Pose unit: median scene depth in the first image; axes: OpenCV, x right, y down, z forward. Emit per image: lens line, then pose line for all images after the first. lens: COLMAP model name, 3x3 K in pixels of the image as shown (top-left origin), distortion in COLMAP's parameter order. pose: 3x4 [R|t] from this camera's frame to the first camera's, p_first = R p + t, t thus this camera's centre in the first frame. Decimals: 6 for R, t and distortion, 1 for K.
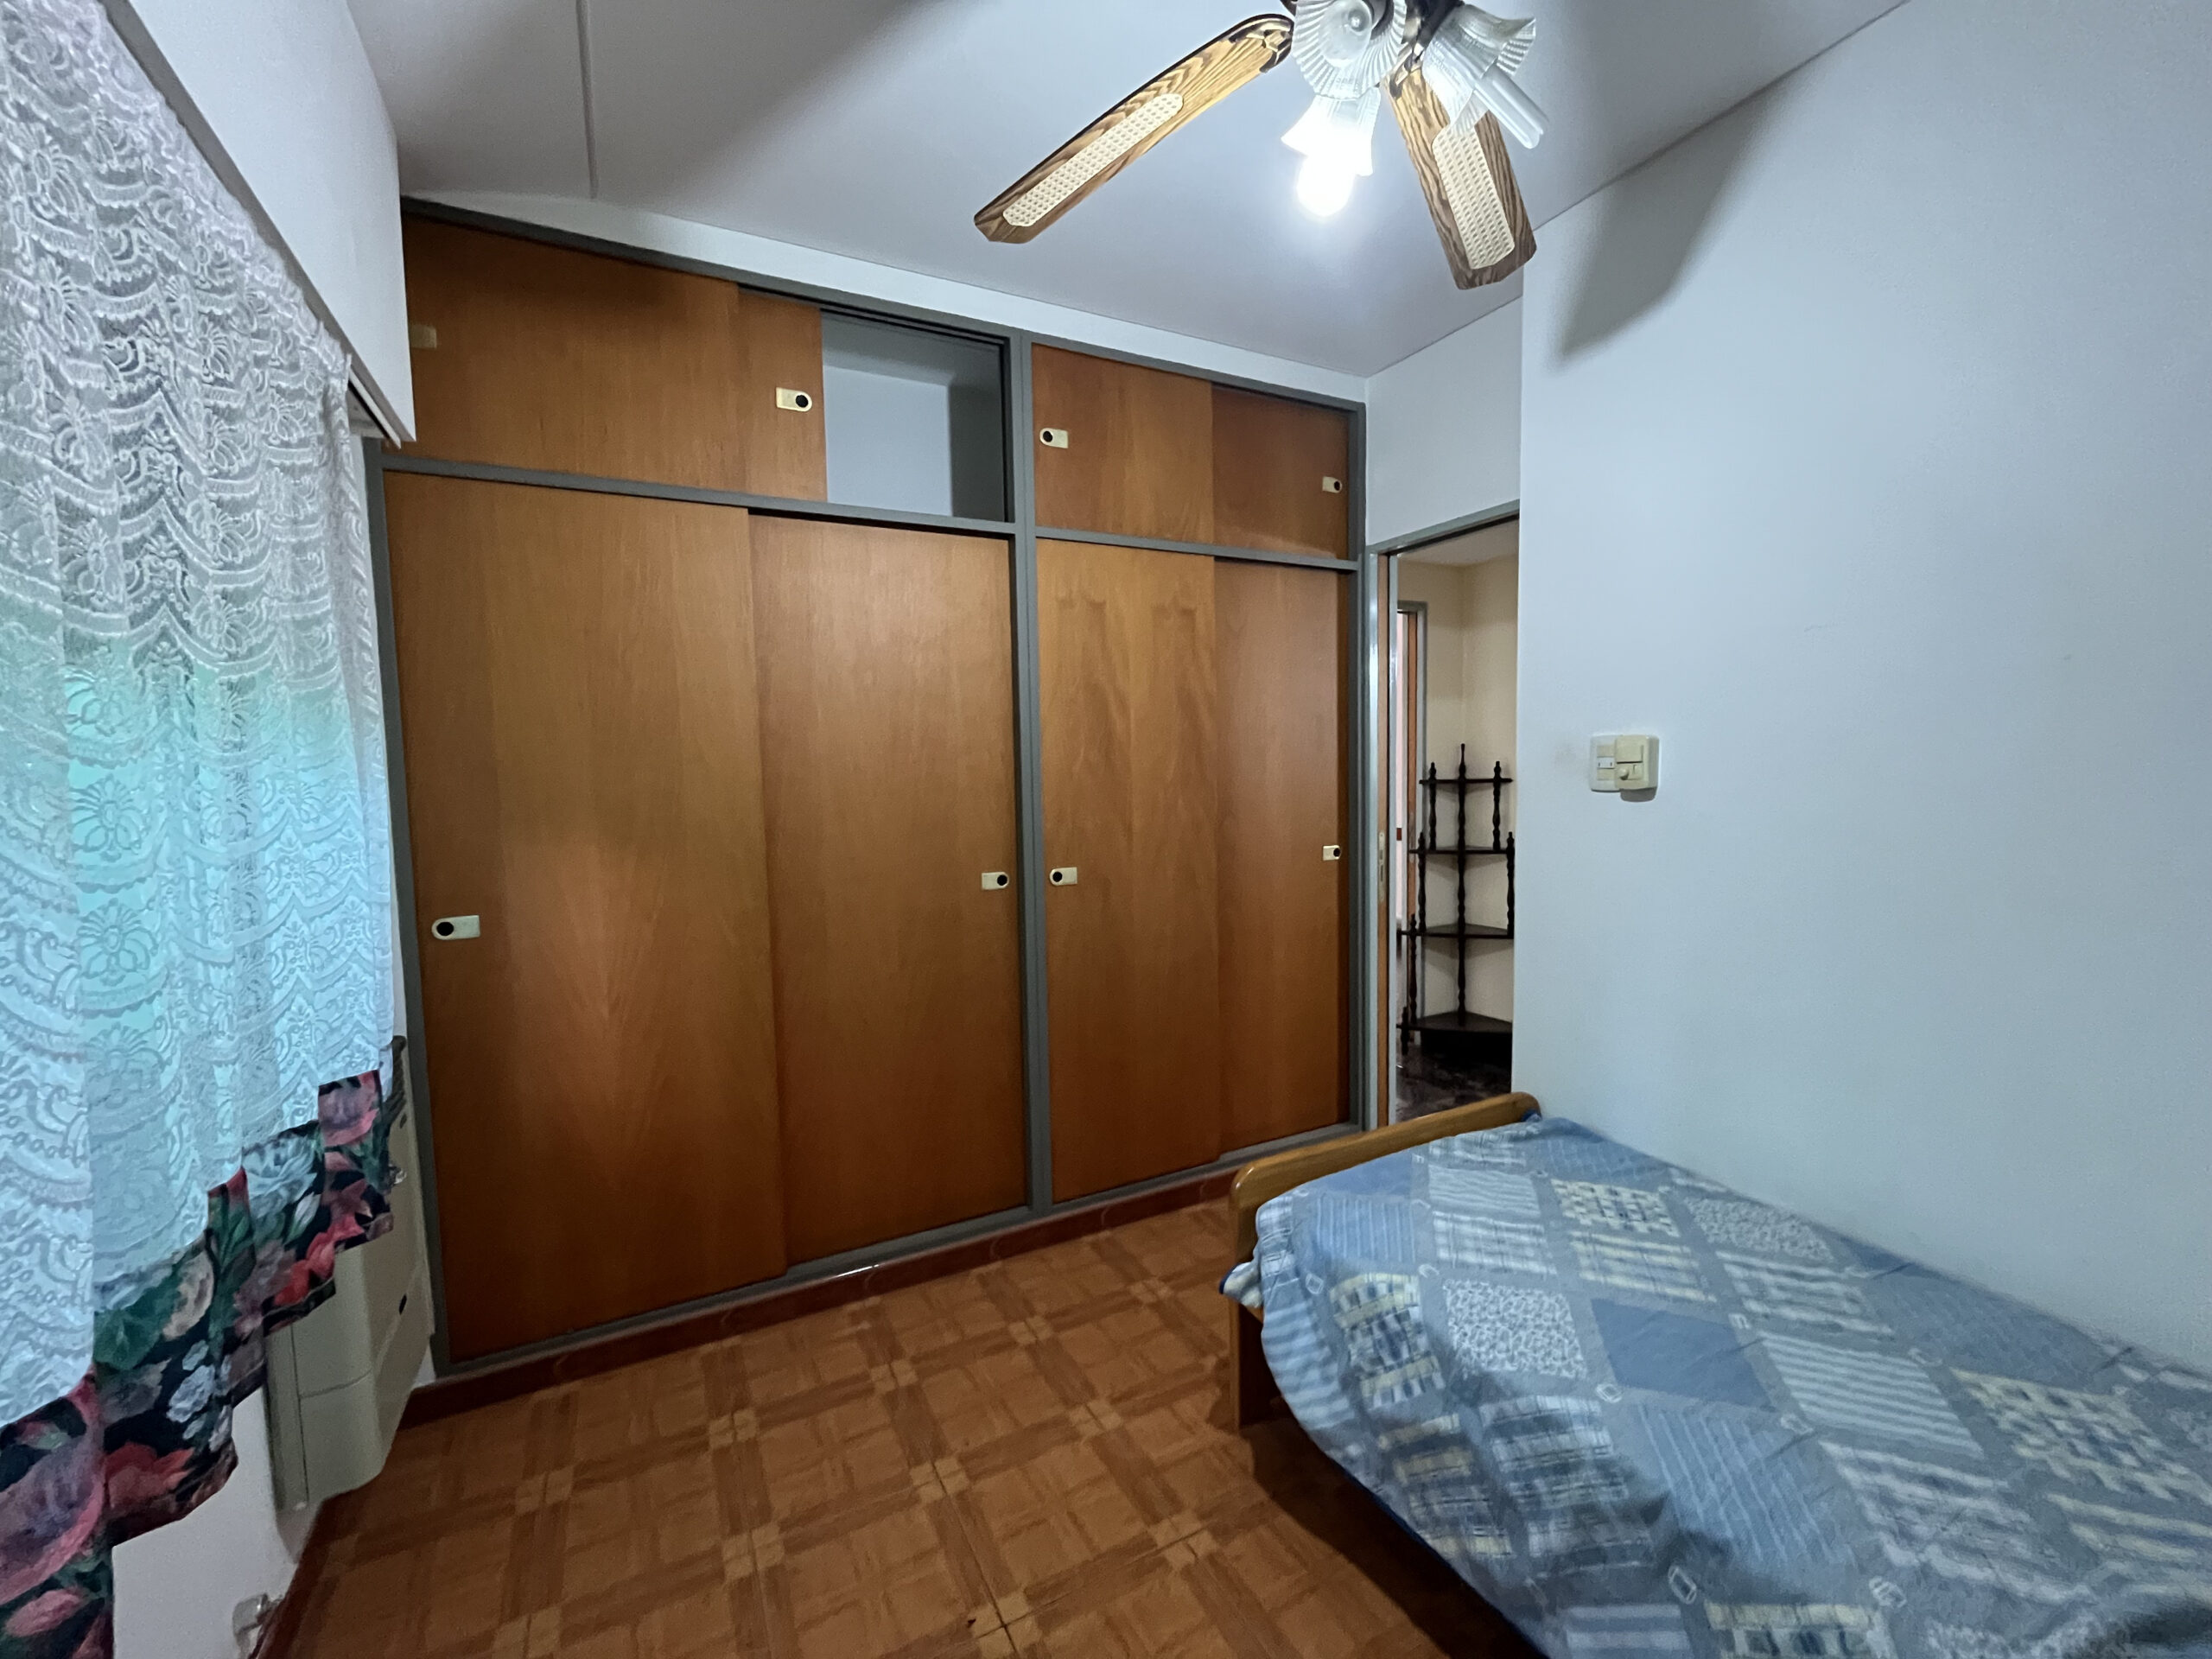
lens RADIAL K [[902.2, 0, 1105.3], [0, 902.2, 832.1], [0, 0, 1]] dist [-0.003134, -0.000358]
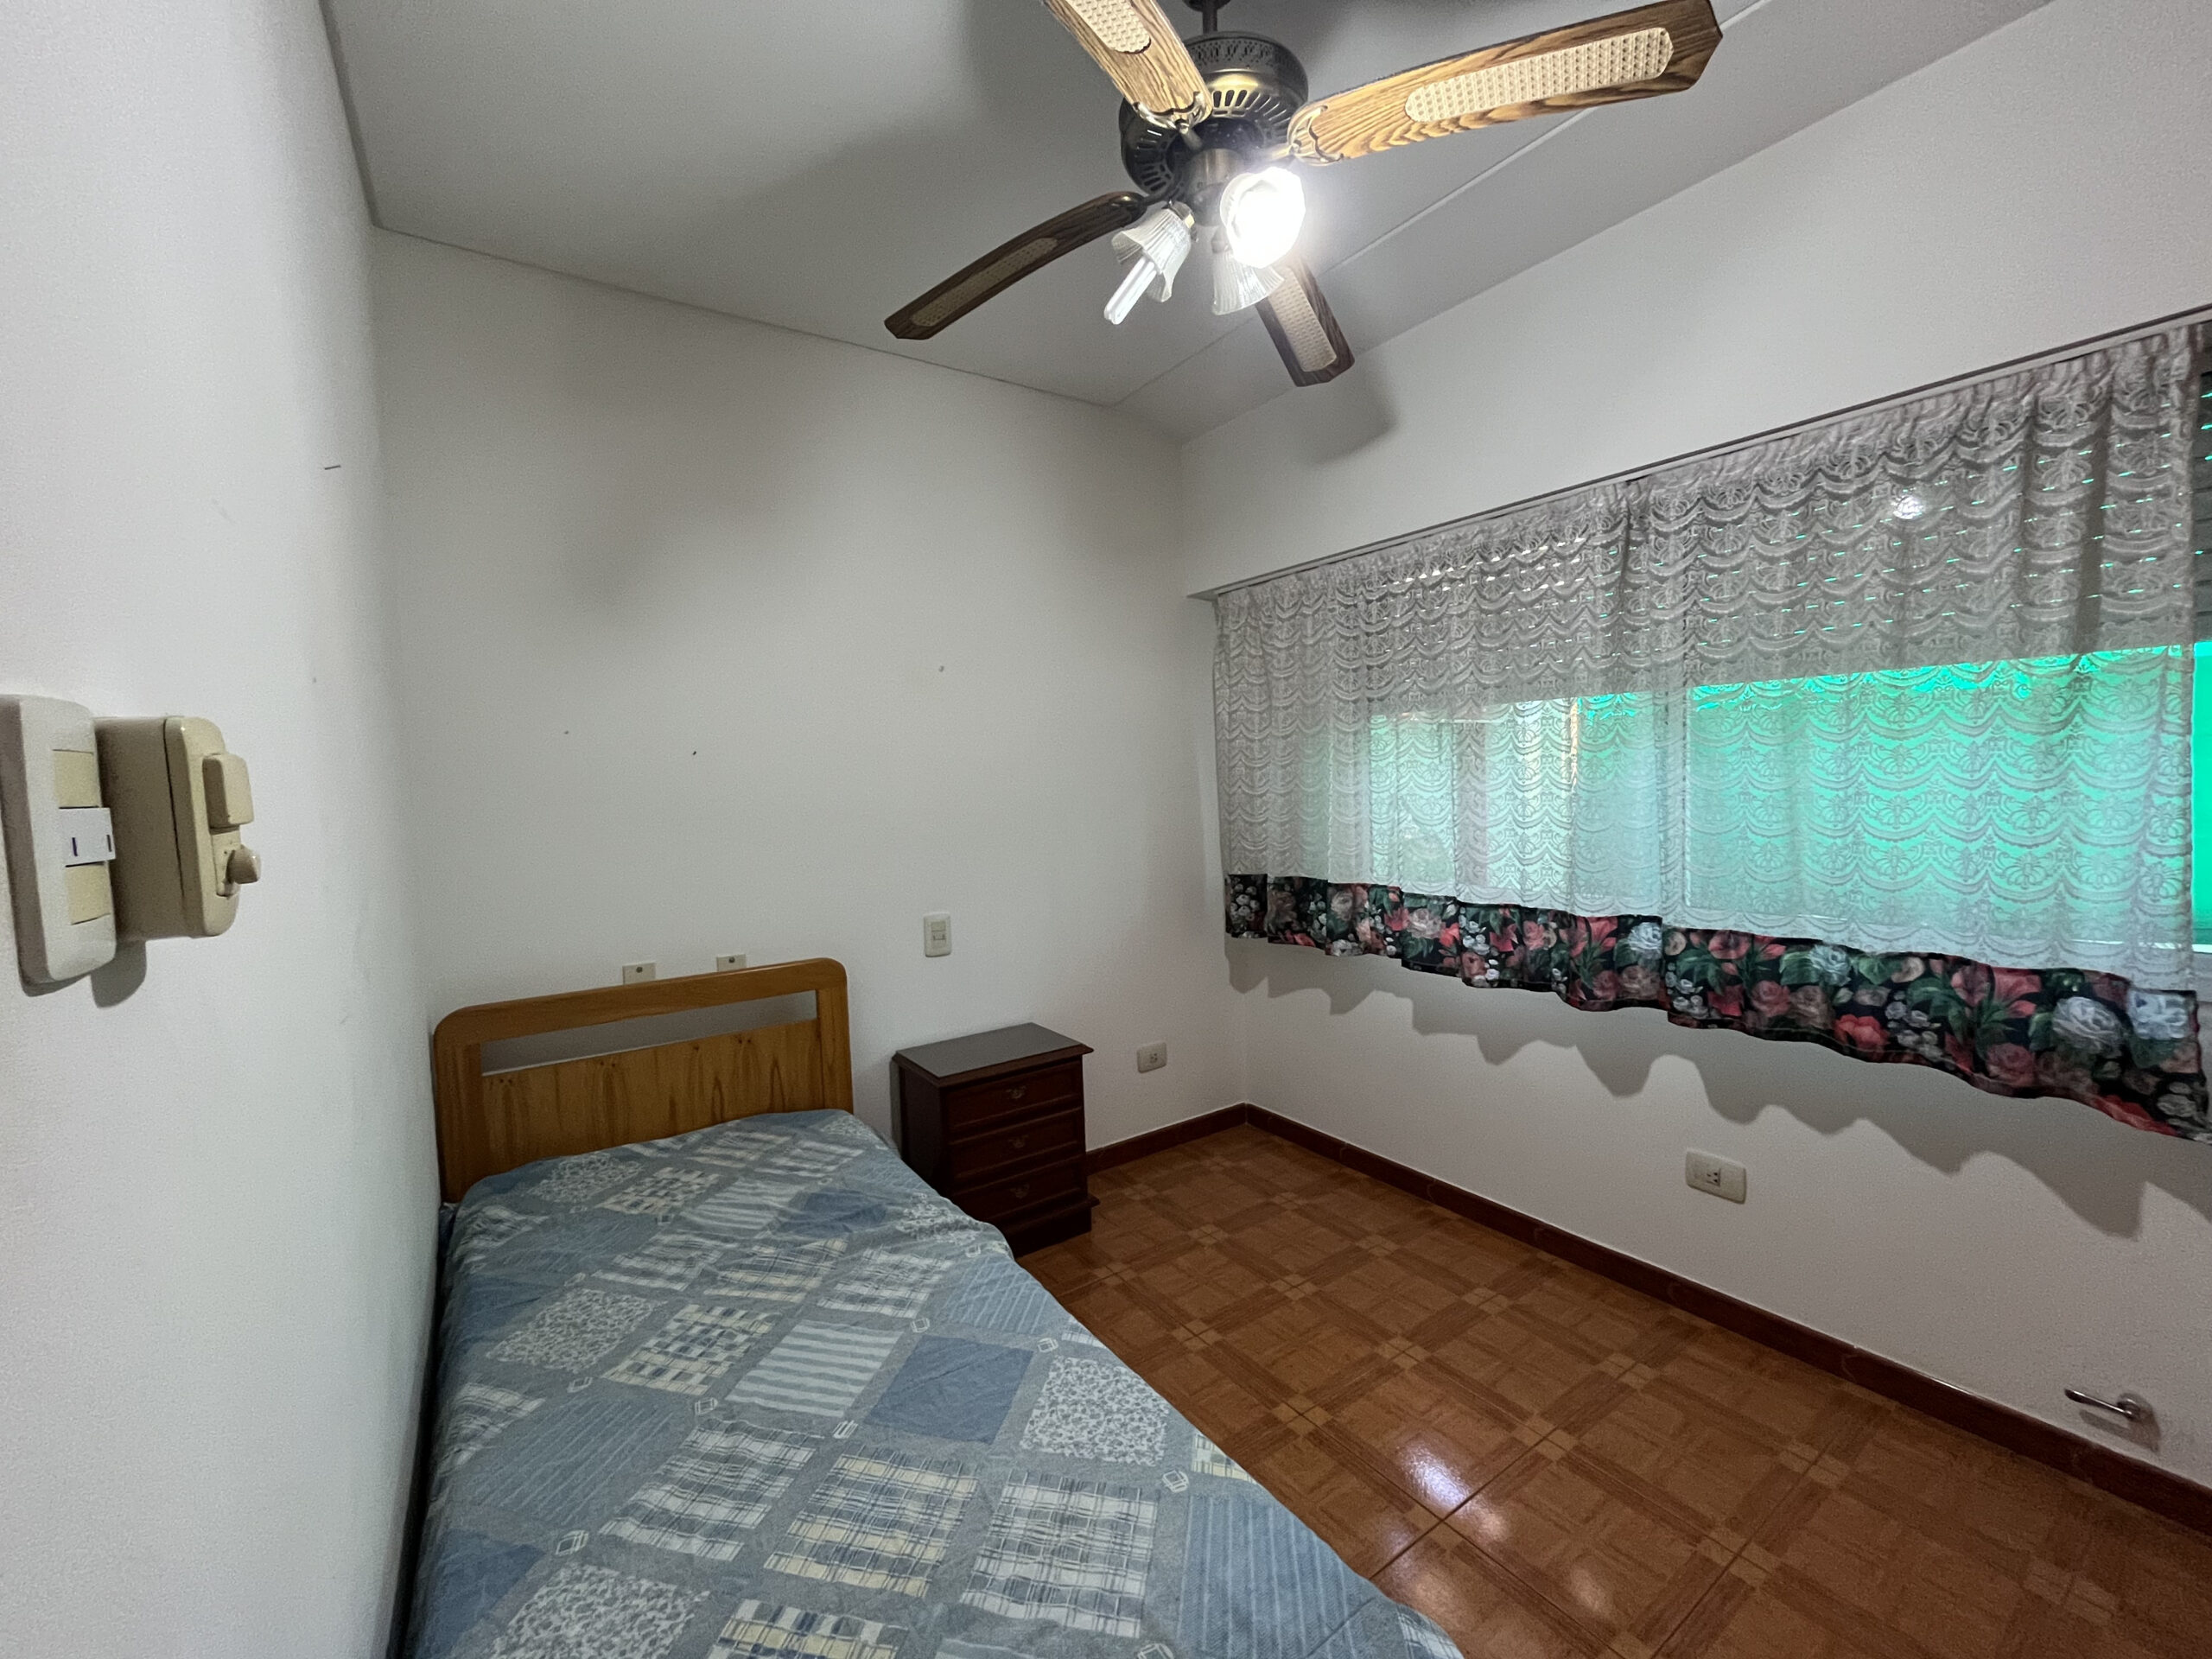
lens RADIAL K [[902.2, 0, 1107.0], [0, 902.2, 831.0], [0, 0, 1]] dist [-0.003134, -0.000358]
pose [[-0.991597, 0.061960, -0.113562, 0.487838], [0.046076, 0.989428, 0.137513, -0.138208], [0.120882, 0.131125, -0.983968, 1.725995]]
